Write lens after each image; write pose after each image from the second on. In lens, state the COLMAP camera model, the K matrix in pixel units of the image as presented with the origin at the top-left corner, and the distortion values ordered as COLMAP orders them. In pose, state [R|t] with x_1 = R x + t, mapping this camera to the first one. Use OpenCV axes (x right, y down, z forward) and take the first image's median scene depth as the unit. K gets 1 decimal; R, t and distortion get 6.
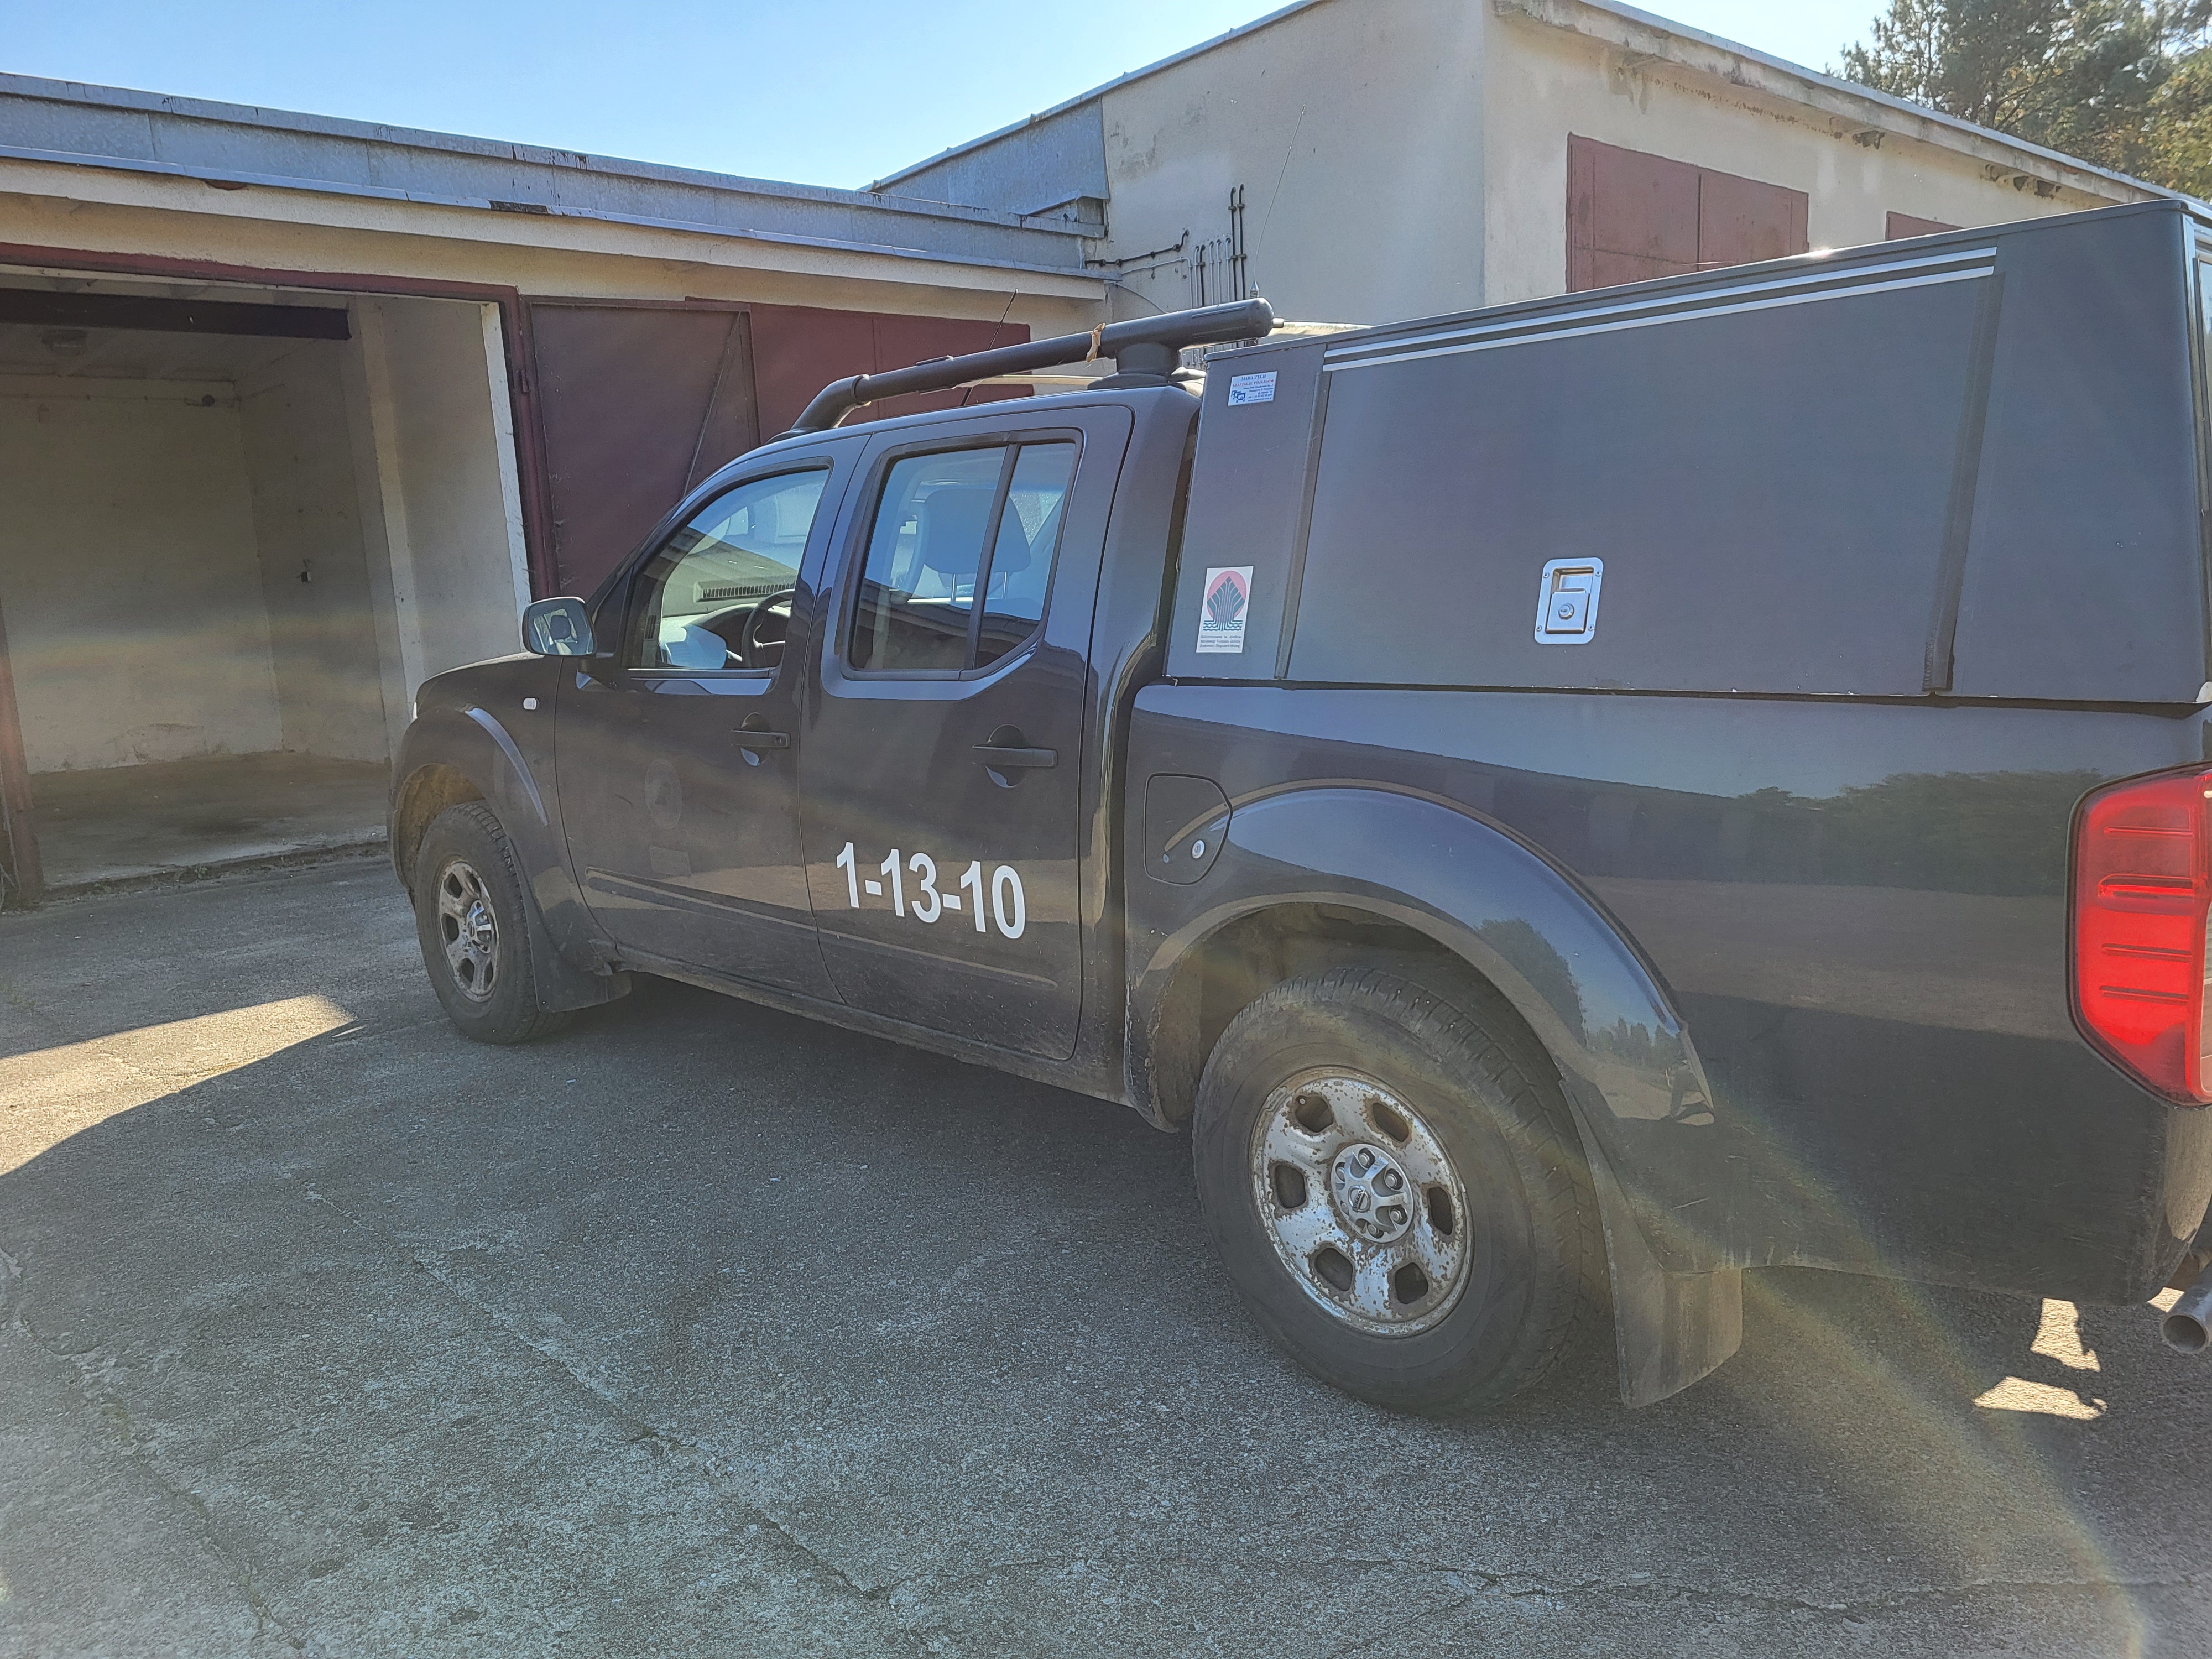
lens RADIAL K [[1667.2, 0, 1113.4], [0, 1667.2, 821.8], [0, 0, 1]] dist [0.049935, -0.020465]
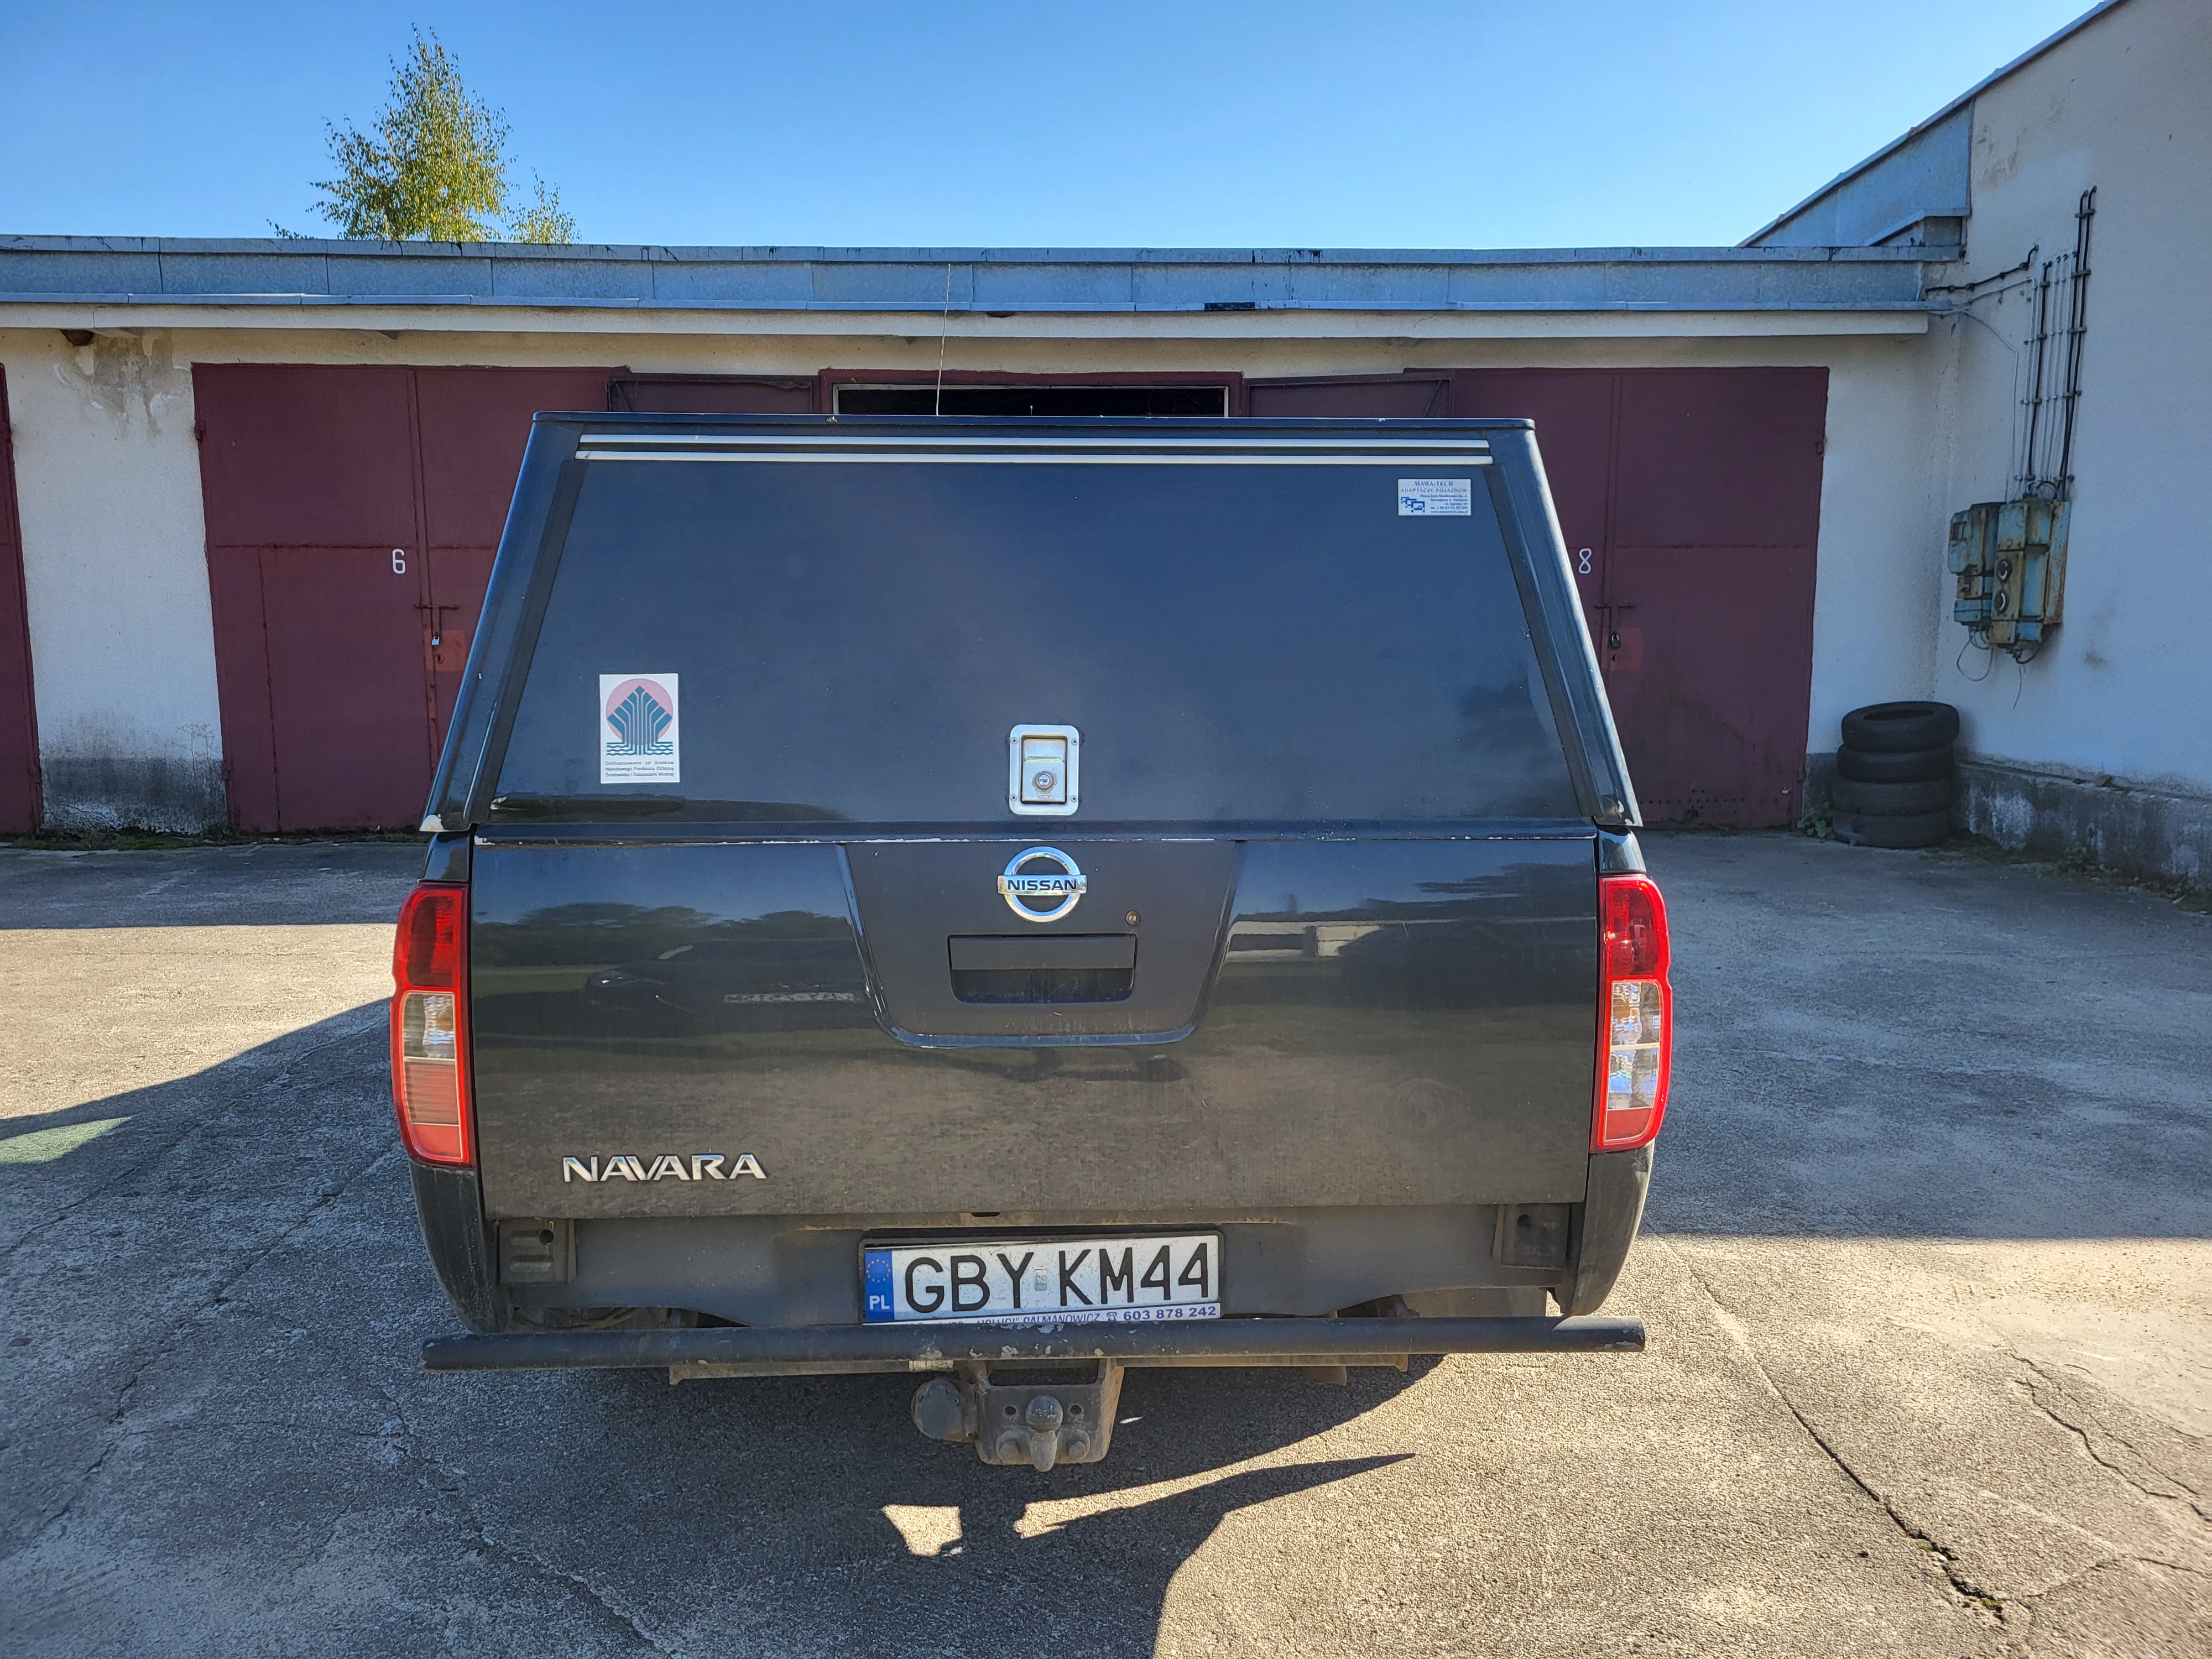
lens RADIAL K [[1667.2, 0, 1101.2], [0, 1667.2, 839.1], [0, 0, 1]] dist [0.049935, -0.020465]
pose [[0.743348, 0.138991, -0.654305, 0.347130], [-0.140752, 0.988775, 0.050134, -0.039632], [0.653928, 0.054827, 0.754567, 0.075880]]
